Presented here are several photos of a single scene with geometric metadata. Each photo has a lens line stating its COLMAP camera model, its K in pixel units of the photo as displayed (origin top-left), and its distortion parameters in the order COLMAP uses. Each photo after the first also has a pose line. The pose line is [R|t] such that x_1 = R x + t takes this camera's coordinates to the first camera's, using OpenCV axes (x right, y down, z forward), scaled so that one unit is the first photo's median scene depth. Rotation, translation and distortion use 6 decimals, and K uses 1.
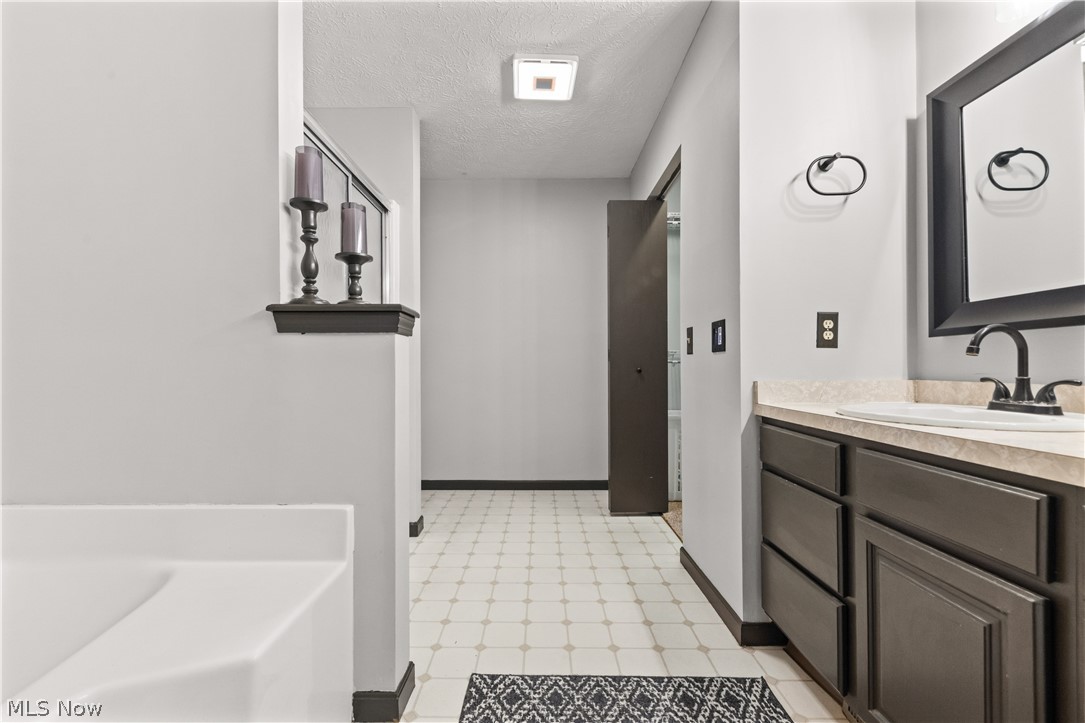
lens RADIAL K [[445.3, 0, 541.8], [0, 445.3, 364.5], [0, 0, 1]] dist [0.012293, -0.001496]
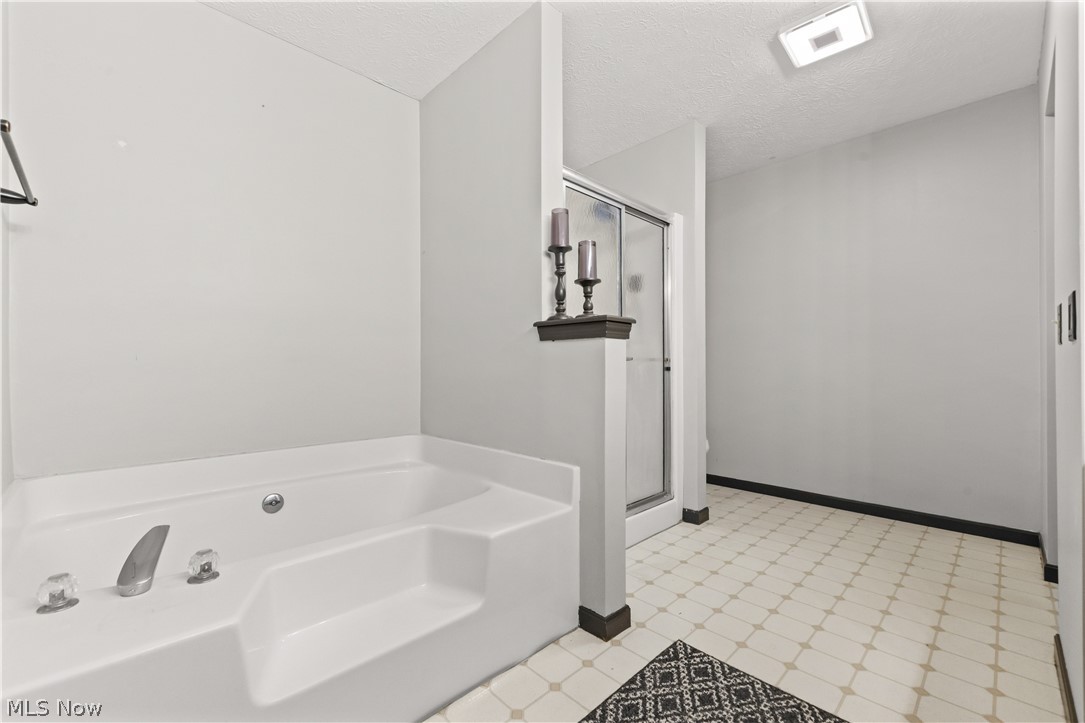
lens RADIAL K [[445.3, 0, 539.1], [0, 445.3, 365.0], [0, 0, 1]] dist [0.012293, -0.001496]
pose [[0.709454, -0.000680, -0.704752, 0.404429], [0.004070, 0.999987, 0.003133, 0.002099], [0.704740, -0.005091, 0.709447, -0.033016]]
